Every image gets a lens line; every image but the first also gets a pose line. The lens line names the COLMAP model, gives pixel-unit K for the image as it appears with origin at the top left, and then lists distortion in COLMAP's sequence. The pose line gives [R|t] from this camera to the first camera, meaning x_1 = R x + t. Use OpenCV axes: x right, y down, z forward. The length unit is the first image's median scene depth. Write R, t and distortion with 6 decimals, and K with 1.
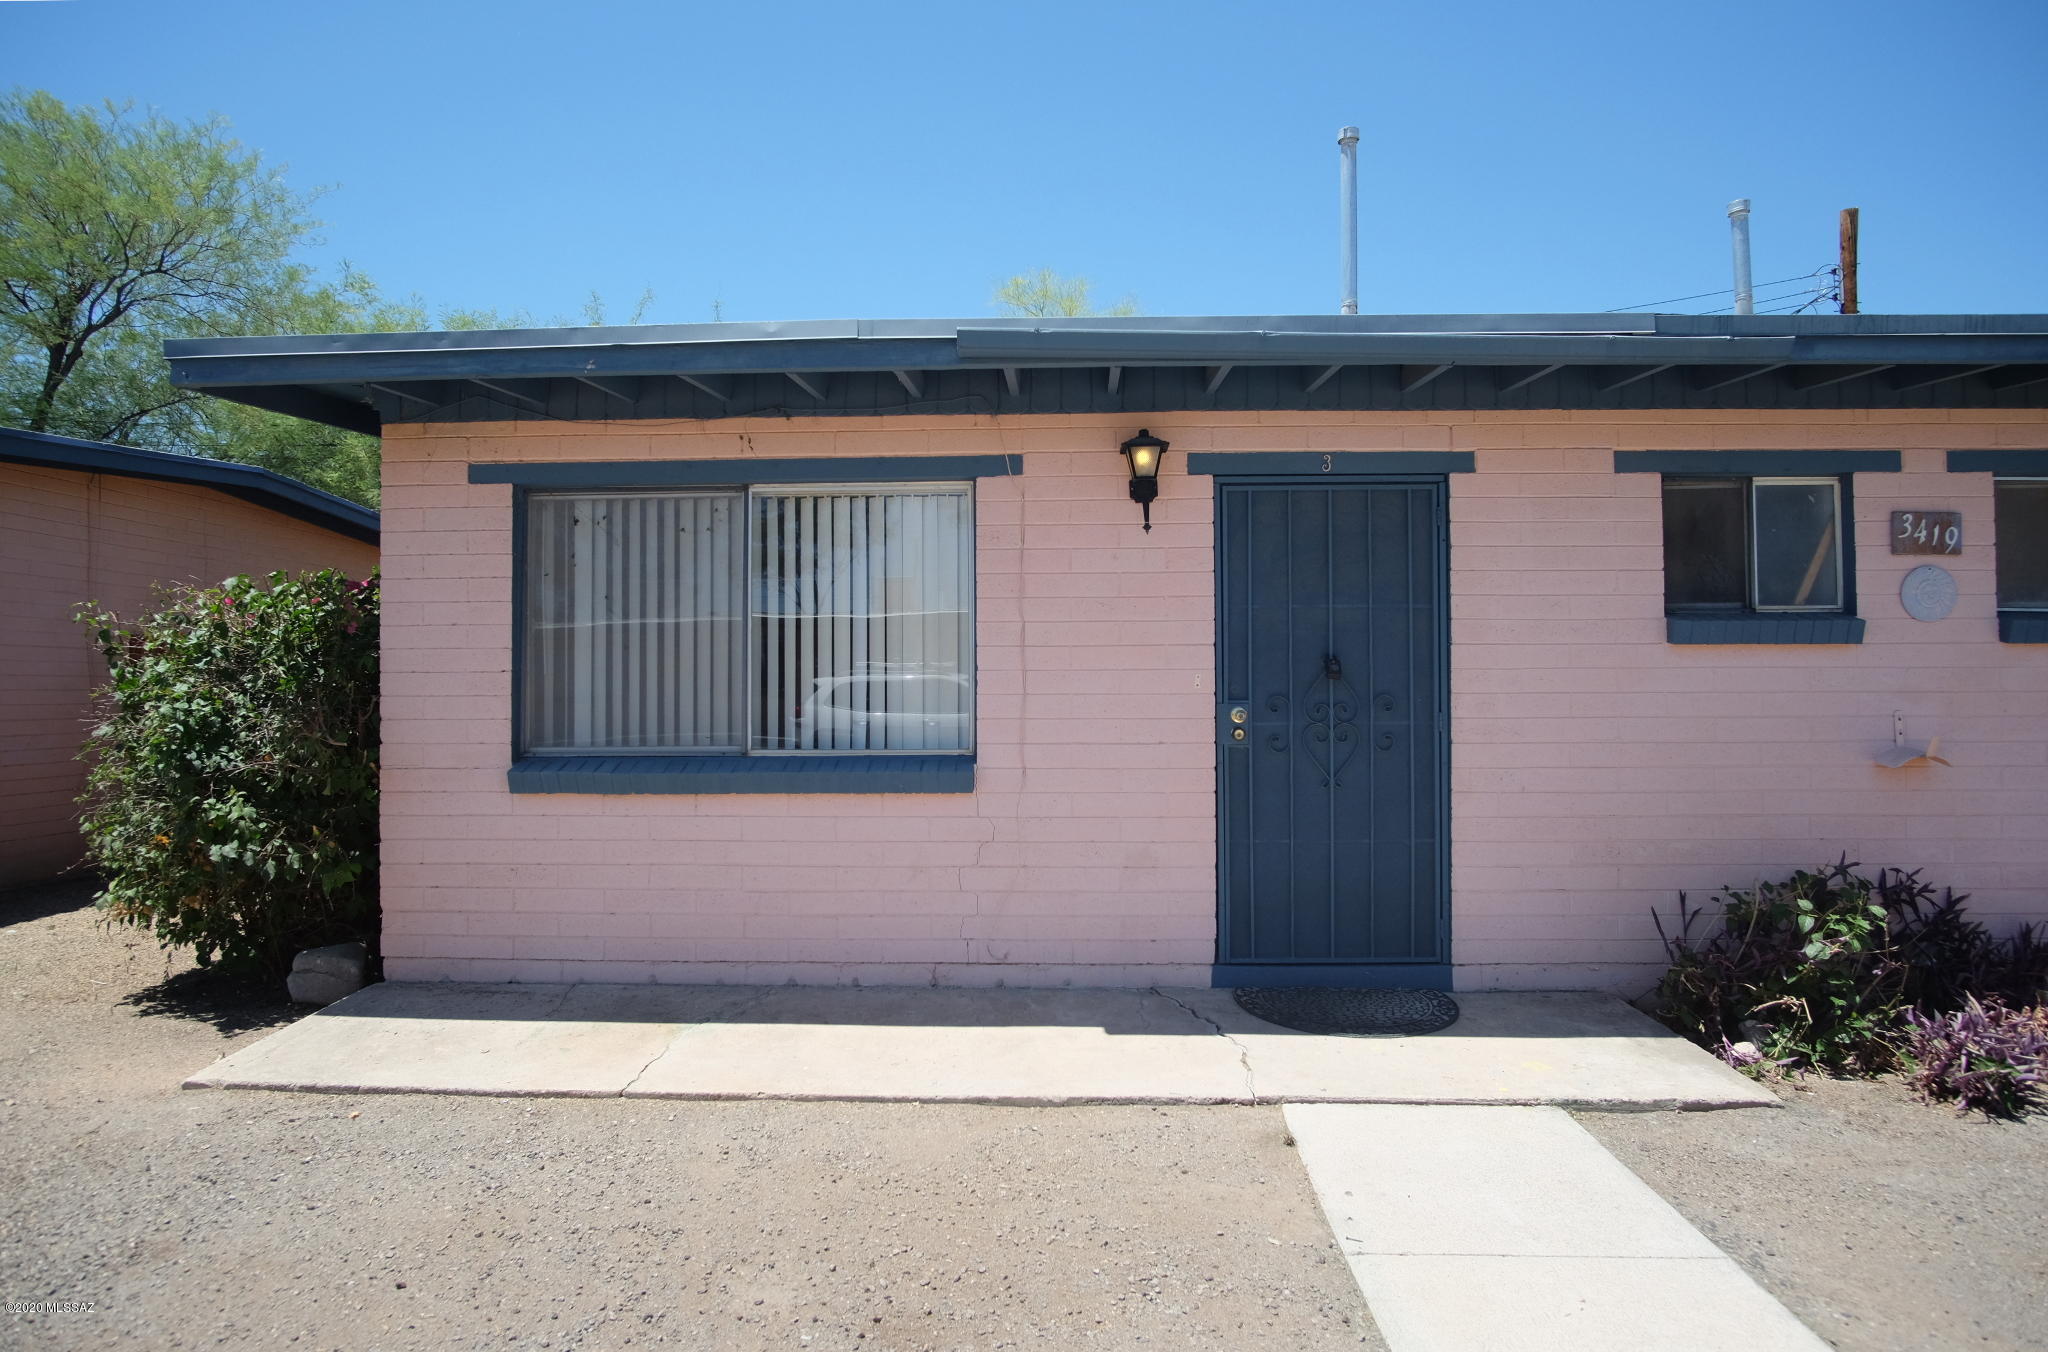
lens RADIAL K [[1087.9, 0, 1024.0], [0, 1087.9, 676.0], [0, 0, 1]] dist [-0.026036, 0.002326]
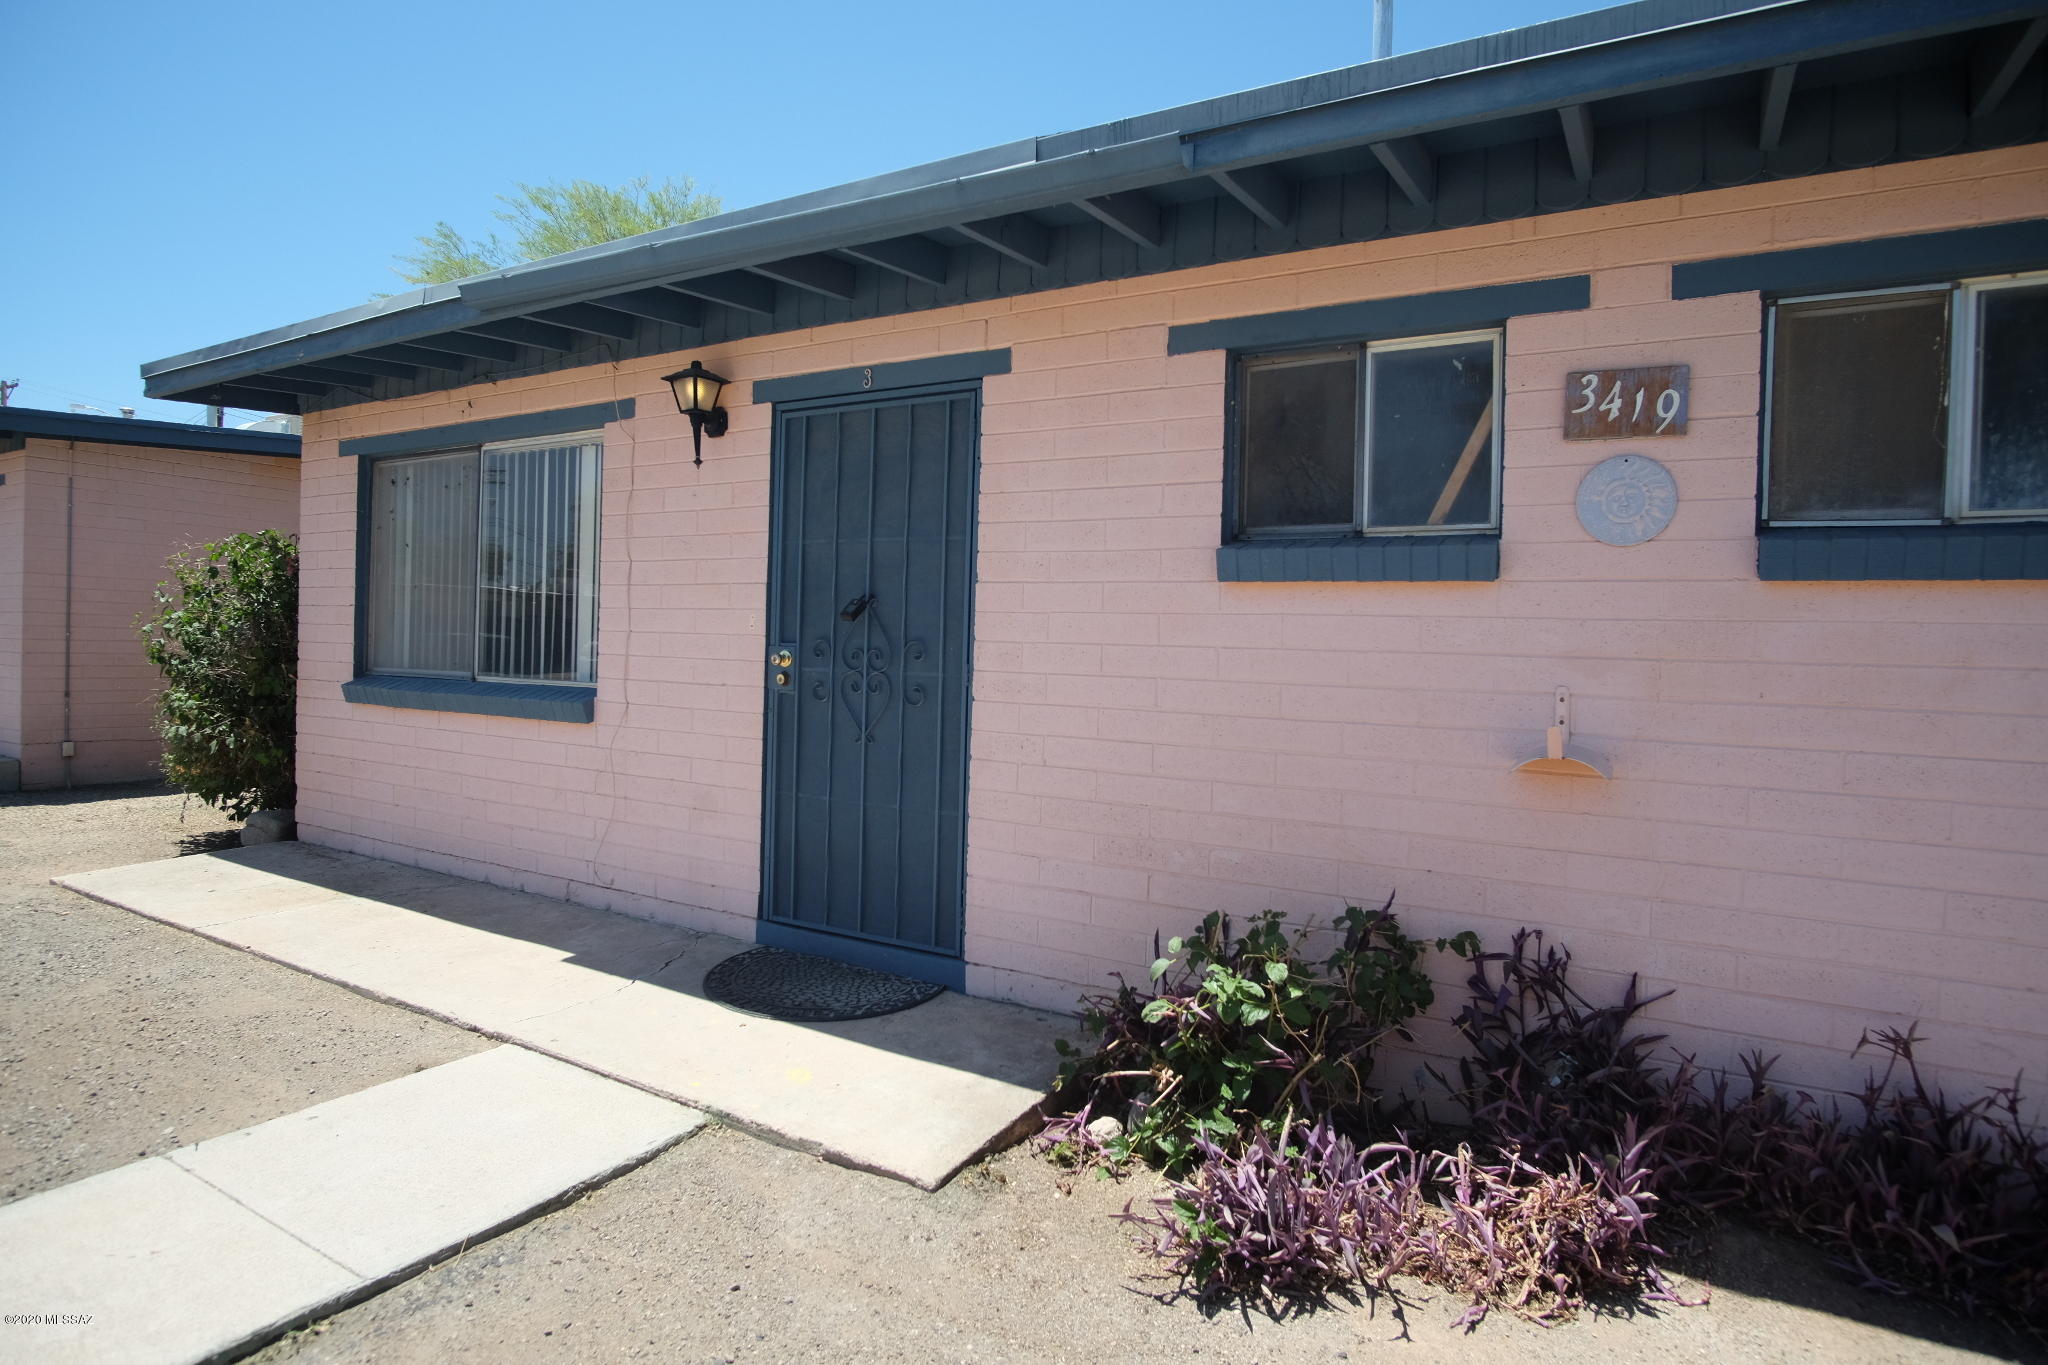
lens RADIAL K [[1093.2, 0, 1023.1], [0, 1093.2, 667.4], [0, 0, 1]] dist [-0.029380, 0.002872]
pose [[0.878784, 0.037110, -0.475774, 0.828607], [-0.024333, 0.999159, 0.032989, 0.007332], [0.476599, -0.017414, 0.878948, 0.274284]]
